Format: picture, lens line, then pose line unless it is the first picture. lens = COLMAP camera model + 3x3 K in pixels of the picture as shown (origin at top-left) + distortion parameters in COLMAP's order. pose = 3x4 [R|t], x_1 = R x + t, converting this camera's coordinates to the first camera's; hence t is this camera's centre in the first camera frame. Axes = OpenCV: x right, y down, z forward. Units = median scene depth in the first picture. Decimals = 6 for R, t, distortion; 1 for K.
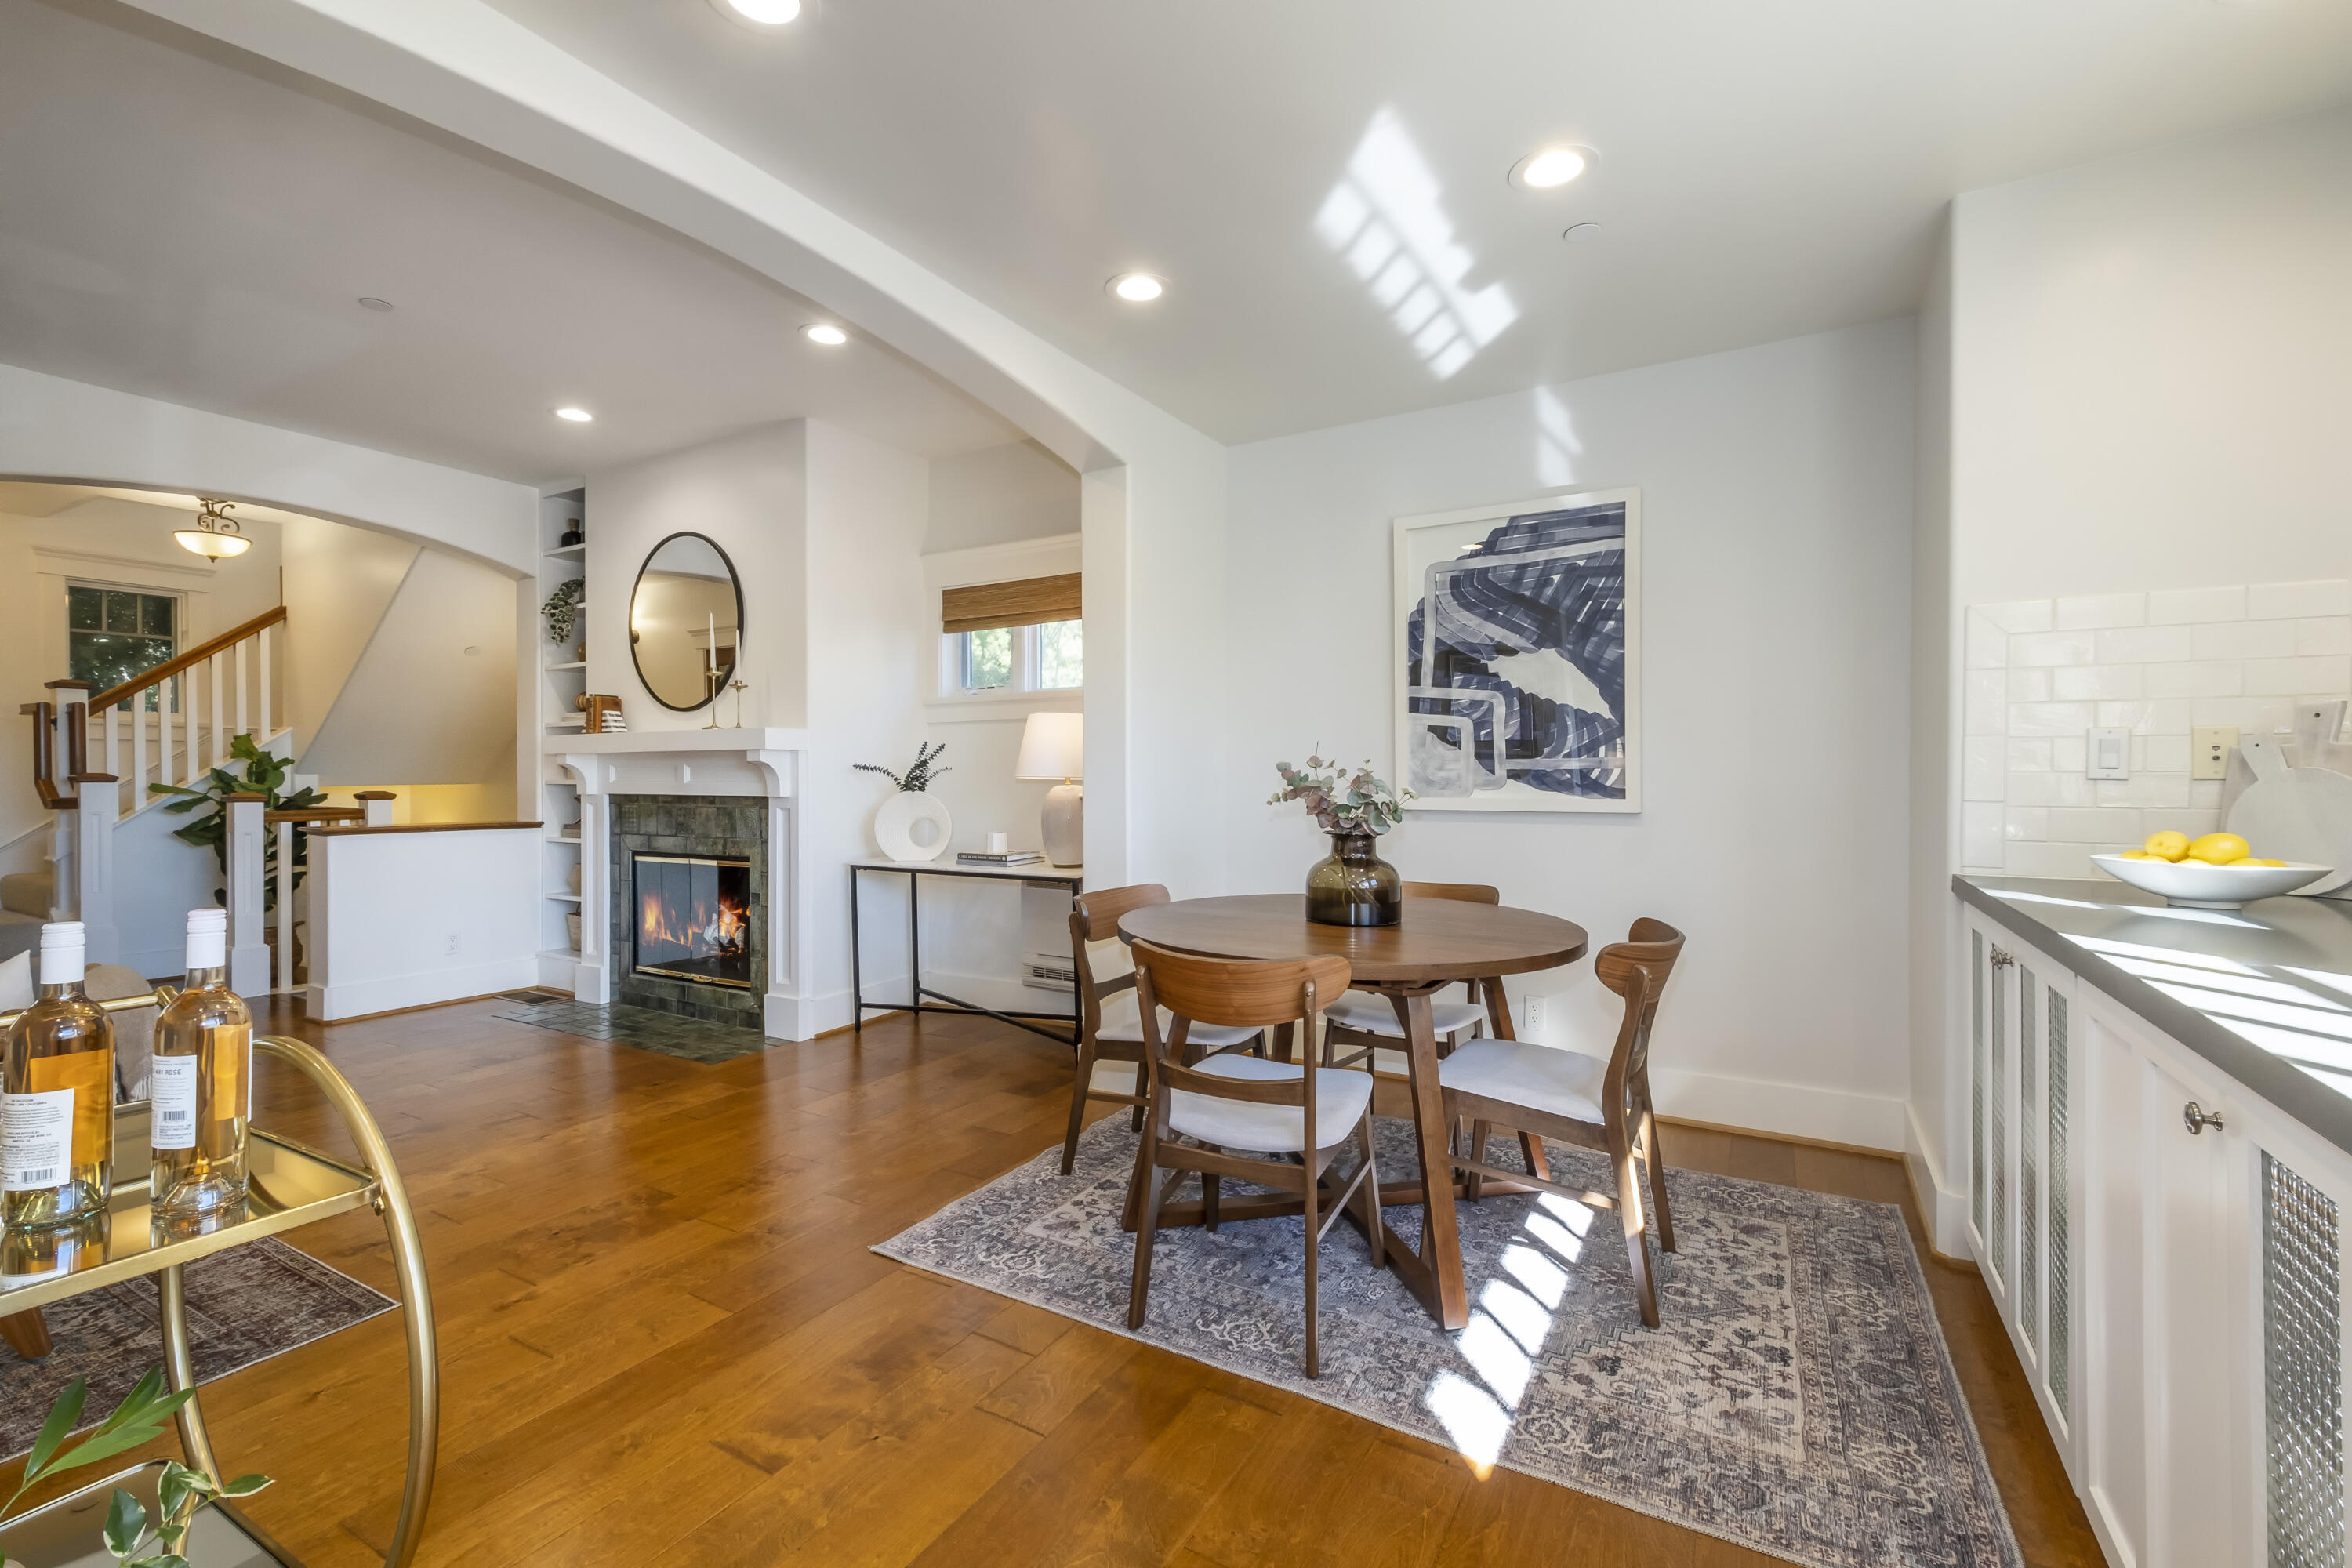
lens RADIAL K [[1009.7, 0, 1178.4], [0, 1009.7, 777.5], [0, 0, 1]] dist [0.015867, -0.000659]
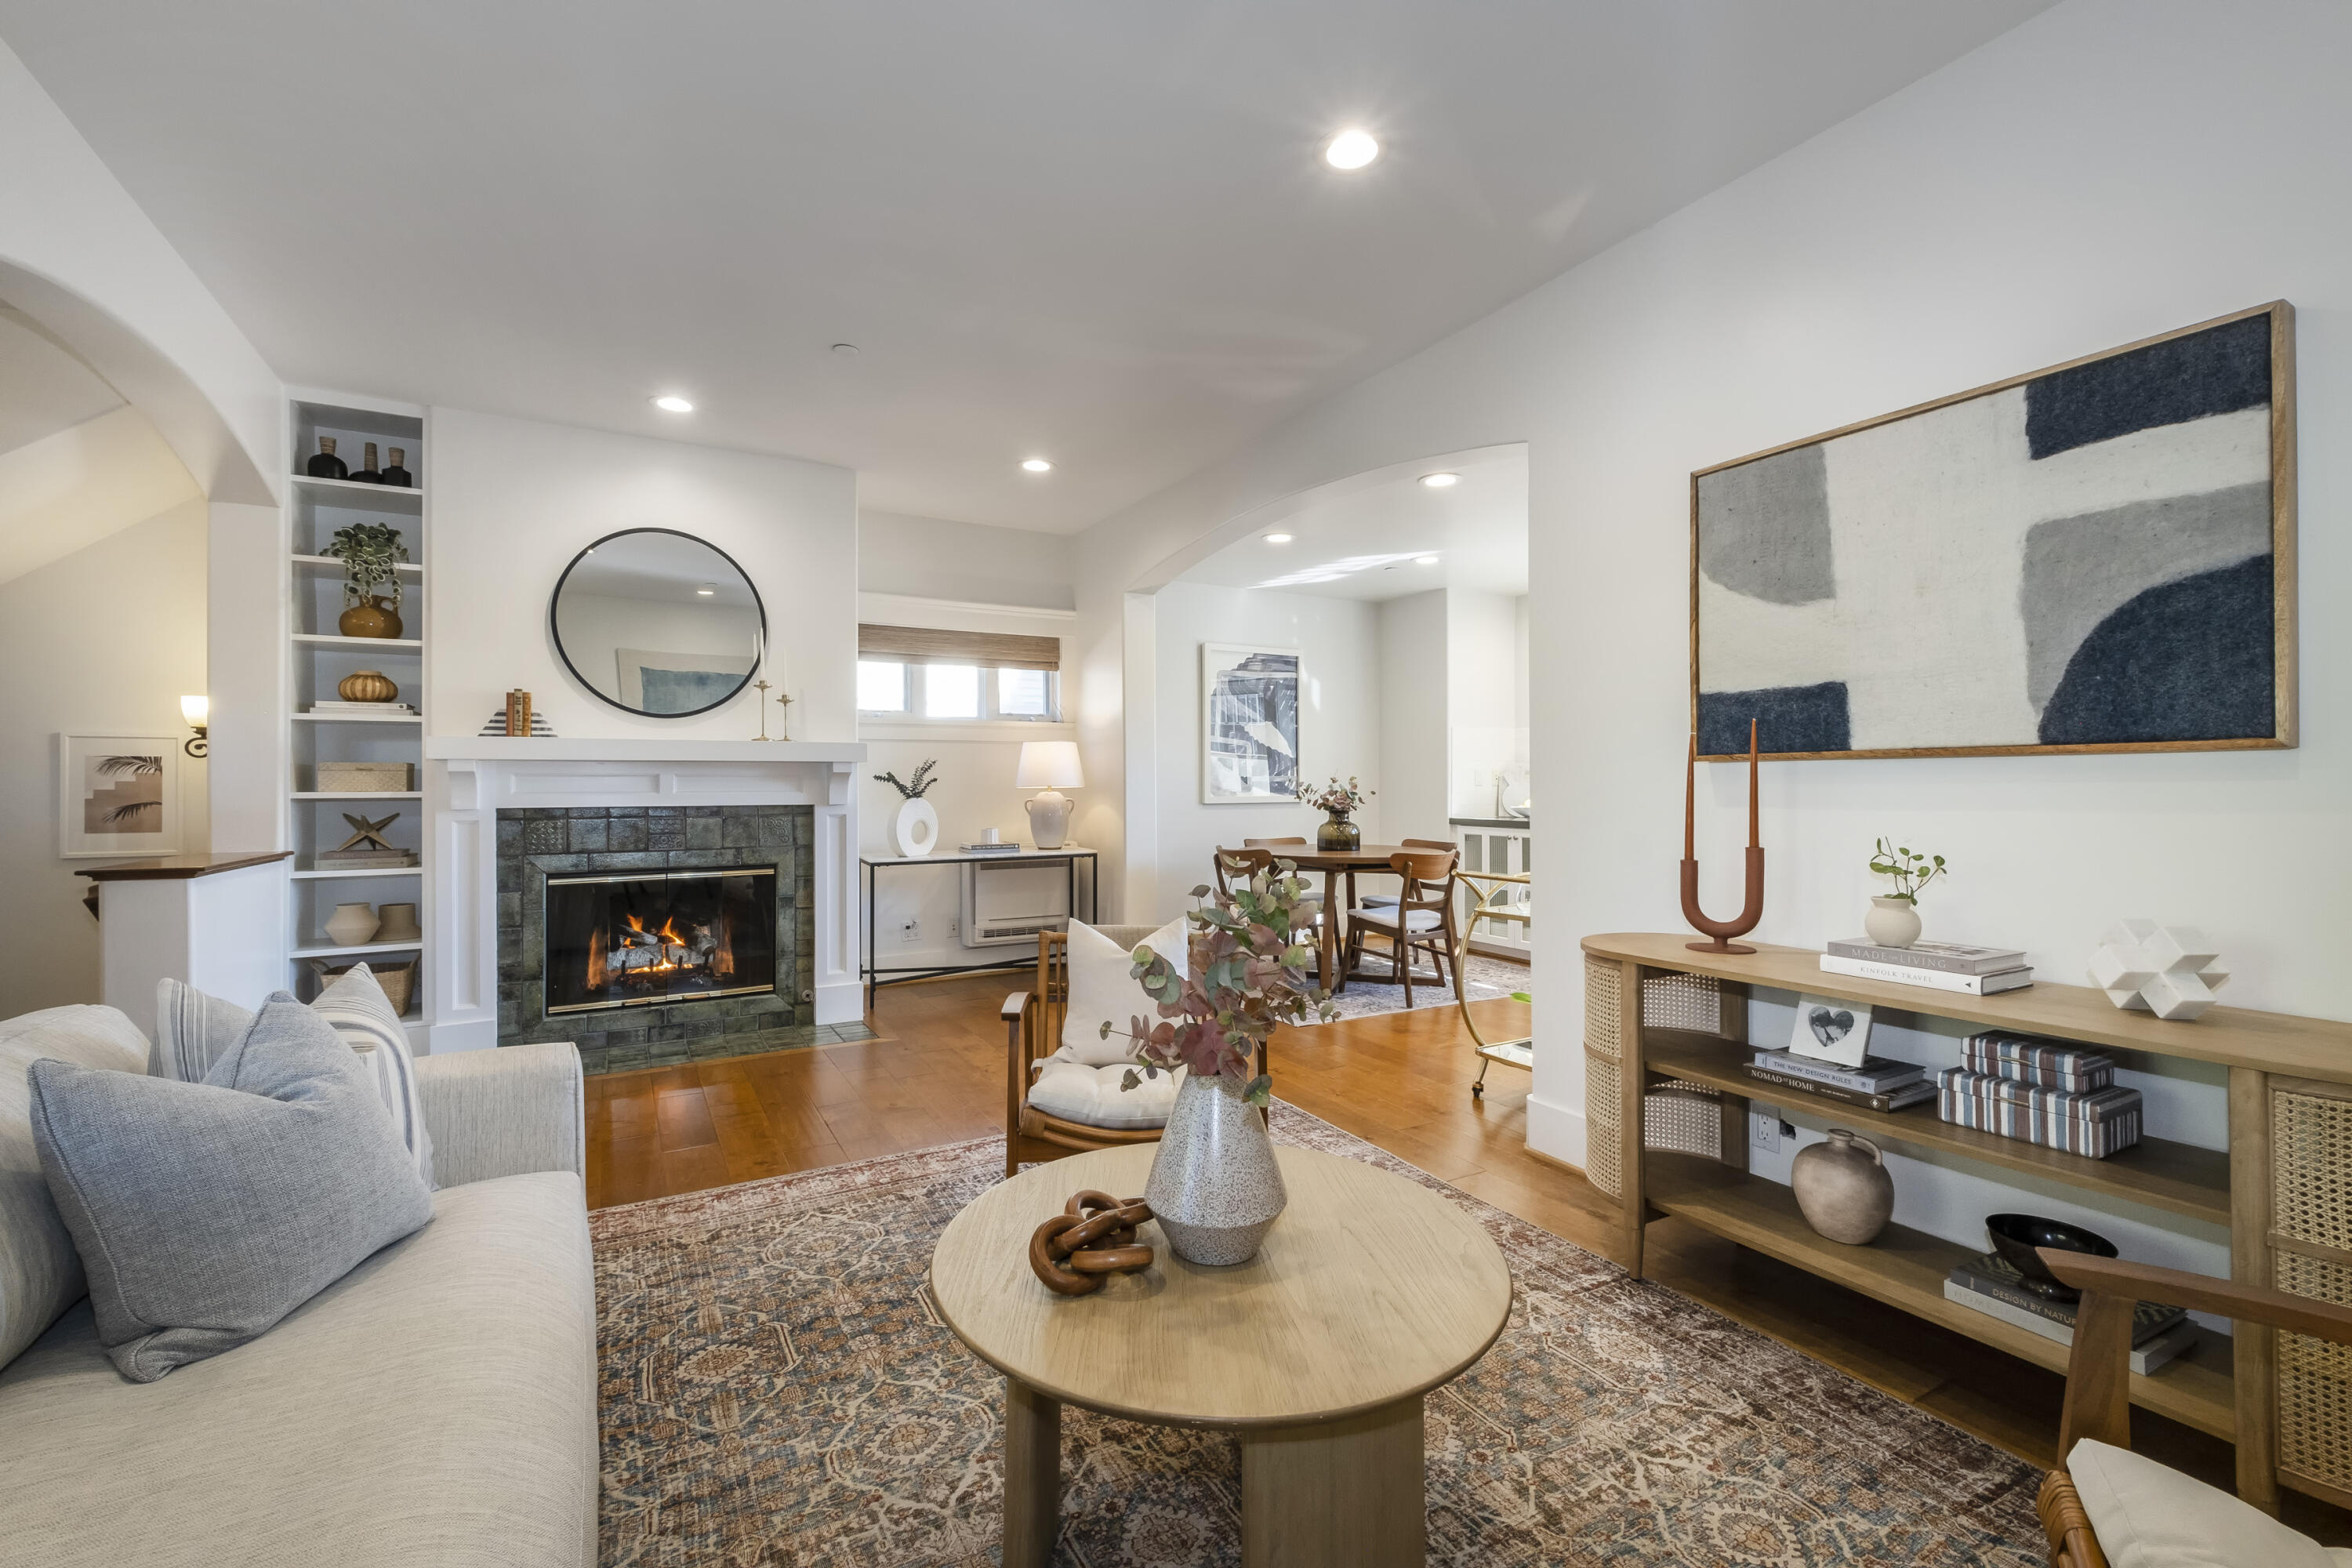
lens RADIAL K [[1009.7, 0, 1178.4], [0, 1009.7, 777.5], [0, 0, 1]] dist [0.015867, -0.000659]
pose [[0.505455, 0.006296, 0.862830, -1.463594], [0.006077, 0.999923, -0.010857, 0.004470], [-0.862832, 0.010731, 0.505377, 0.141797]]
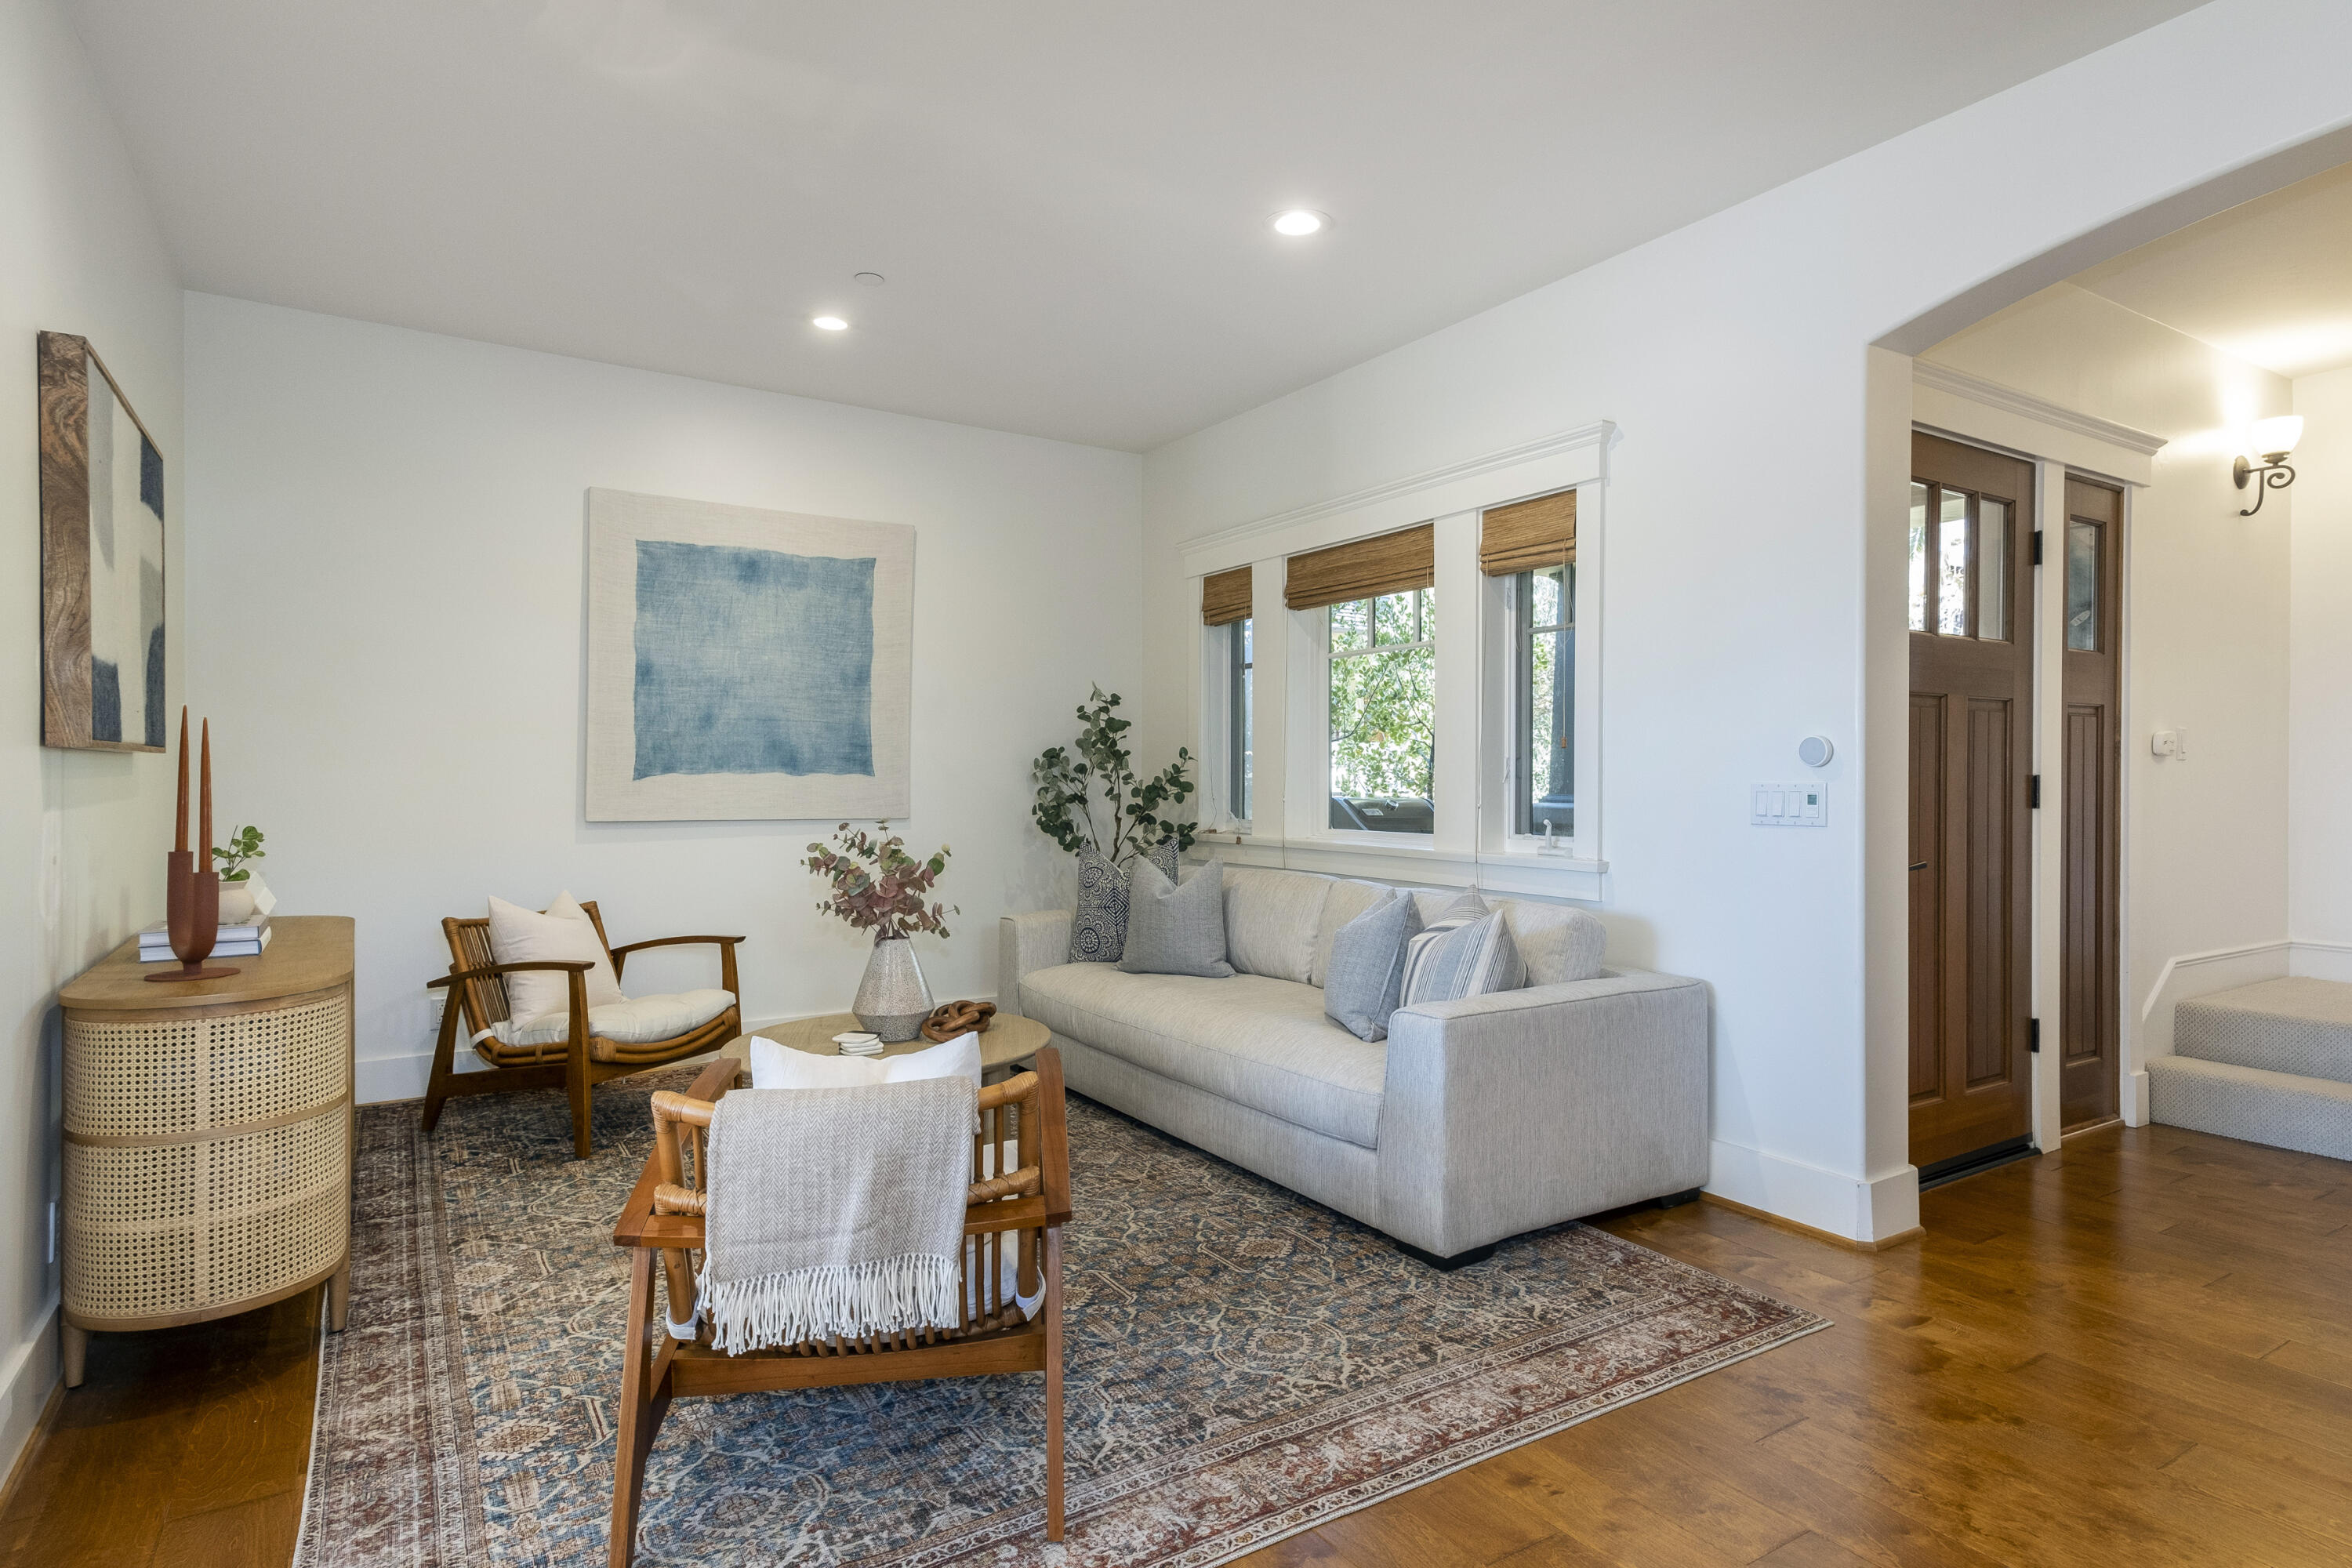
lens RADIAL K [[1245.8, 0, 1182.3], [0, 1245.8, 779.9], [0, 0, 1]] dist [0.029301, -0.000027]
pose [[-0.455400, 0.006364, -0.890264, -0.278204], [-0.004890, 0.999941, 0.009649, -0.006438], [0.890274, 0.008747, -0.455342, 1.018417]]
